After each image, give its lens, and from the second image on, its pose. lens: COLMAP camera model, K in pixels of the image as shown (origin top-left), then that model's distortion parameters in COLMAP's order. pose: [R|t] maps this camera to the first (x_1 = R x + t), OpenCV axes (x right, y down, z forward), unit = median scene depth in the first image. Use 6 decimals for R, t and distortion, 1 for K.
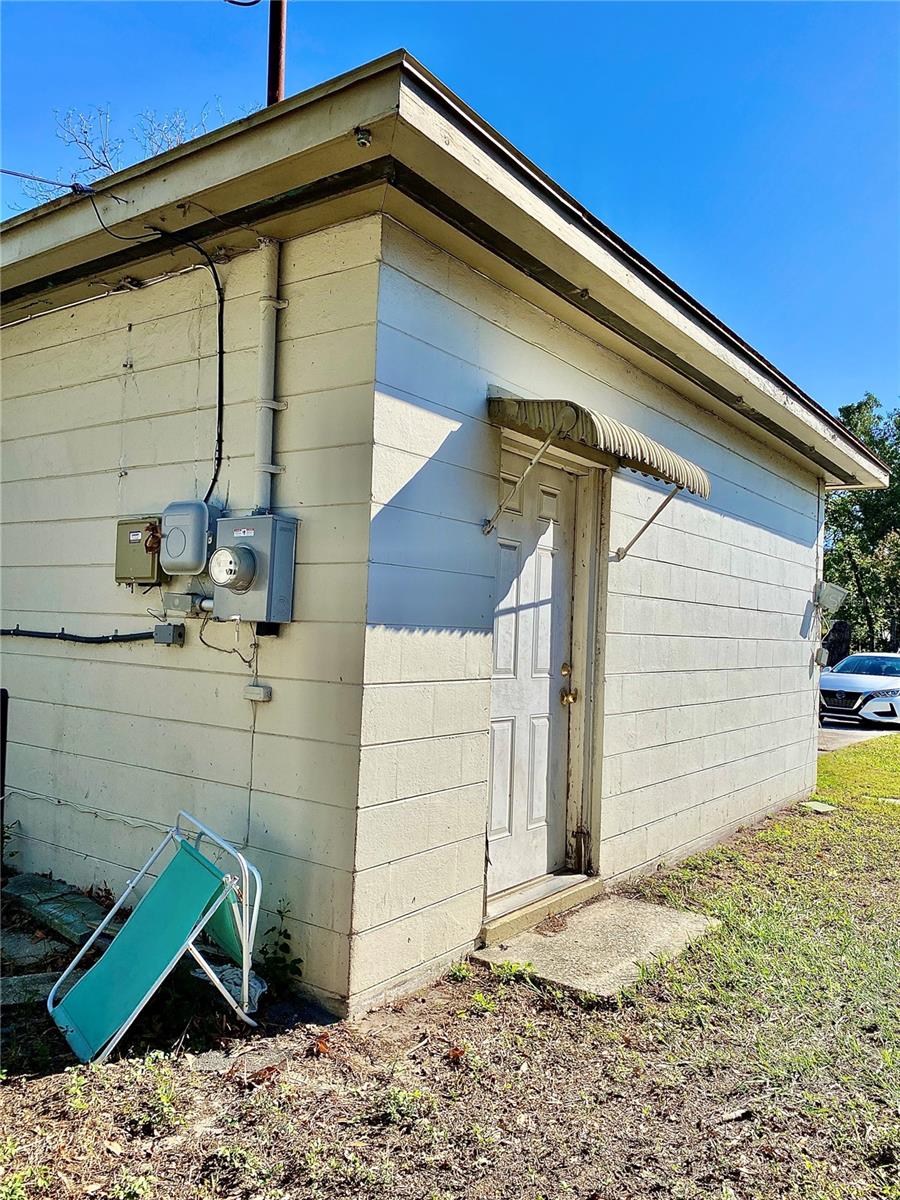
lens RADIAL K [[898.2, 0, 450.0], [0, 898.2, 600.0], [0, 0, 1]] dist [0.009575, 0.001451]
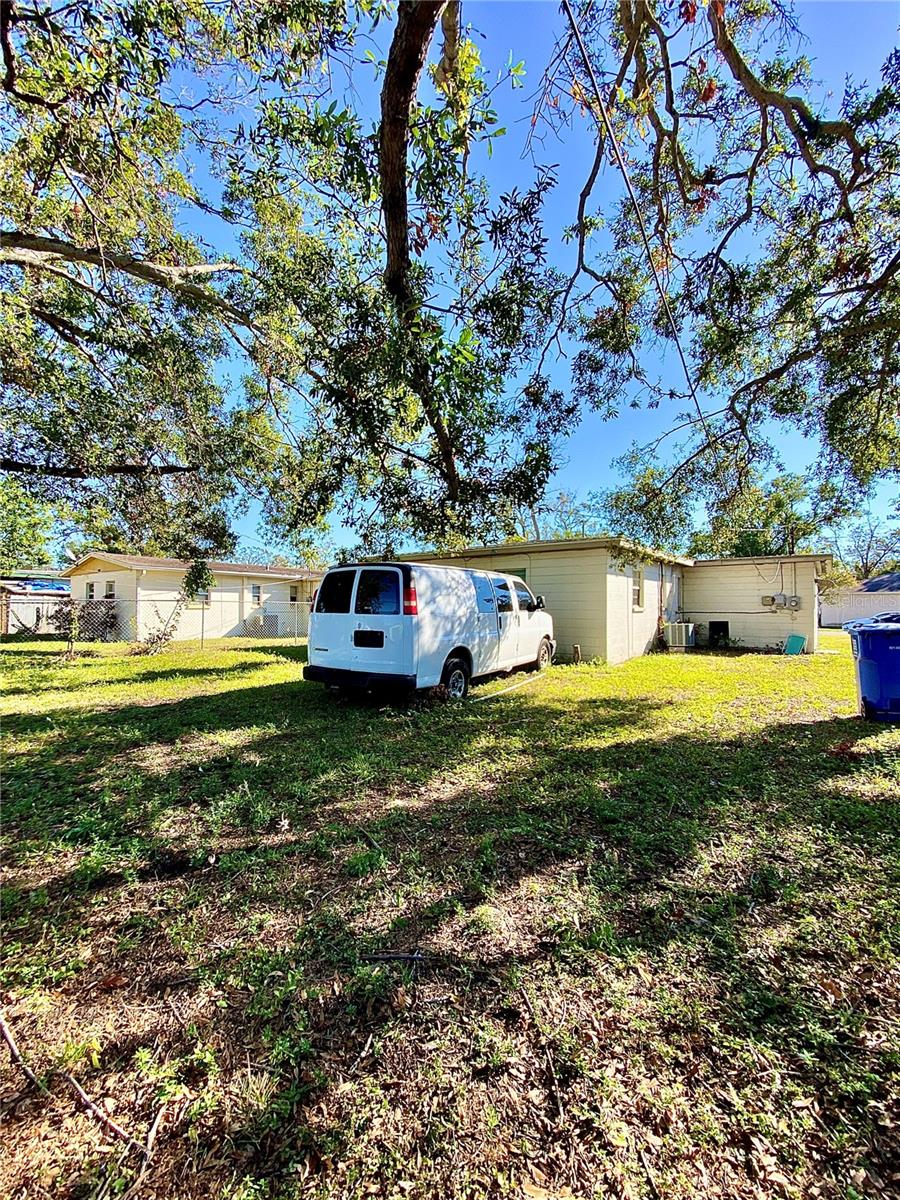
lens RADIAL K [[499.4, 0, 443.1], [0, 499.4, 598.0], [0, 0, 1]] dist [0.024192, -0.018137]
pose [[0.998618, -0.032911, -0.040984, -3.080671], [0.033422, 0.999371, 0.011856, -0.234540], [0.040568, -0.013209, 0.999089, -3.555630]]
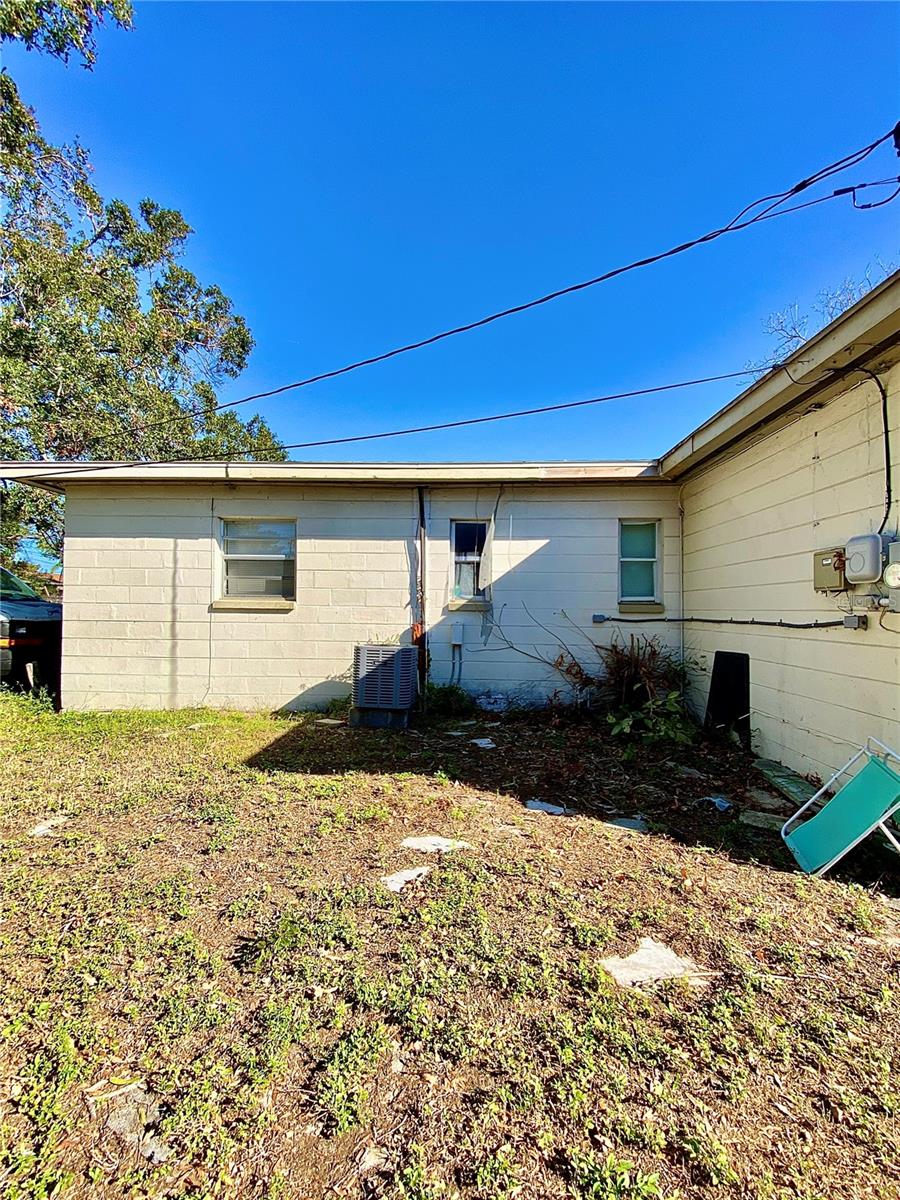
lens RADIAL K [[499.4, 0, 443.1], [0, 499.4, 598.0], [0, 0, 1]] dist [0.024192, -0.018137]
pose [[0.536033, -0.047435, -0.842863, 0.041938], [0.029039, 0.998865, -0.037747, 0.009359], [0.843698, -0.004242, 0.536802, -0.067931]]
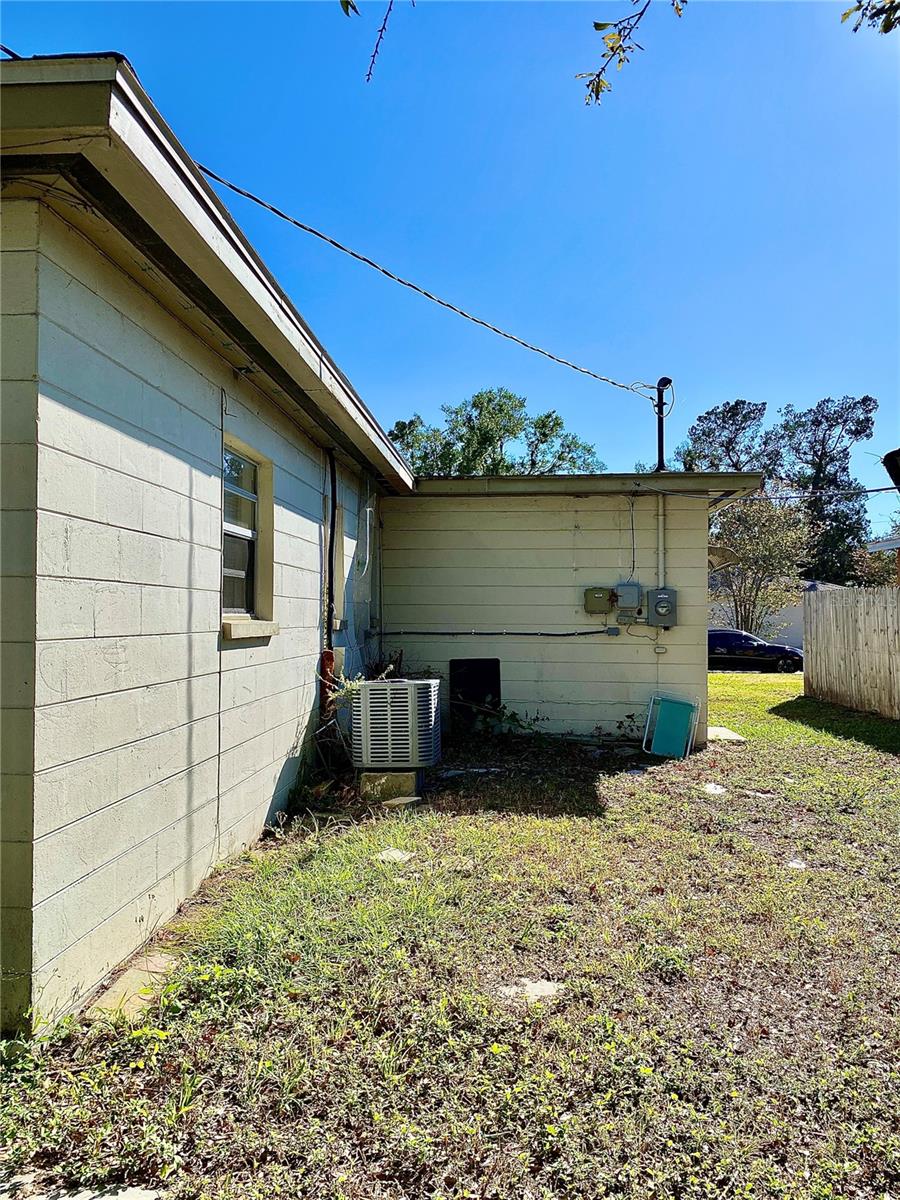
lens RADIAL K [[919.4, 0, 450.0], [0, 919.4, 600.0], [0, 0, 1]] dist [0.126340, 0.000856]
pose [[0.855276, -0.021657, 0.517719, -2.264208], [0.011407, 0.999671, 0.022974, -0.131740], [-0.518047, -0.013744, 0.855242, -1.176100]]
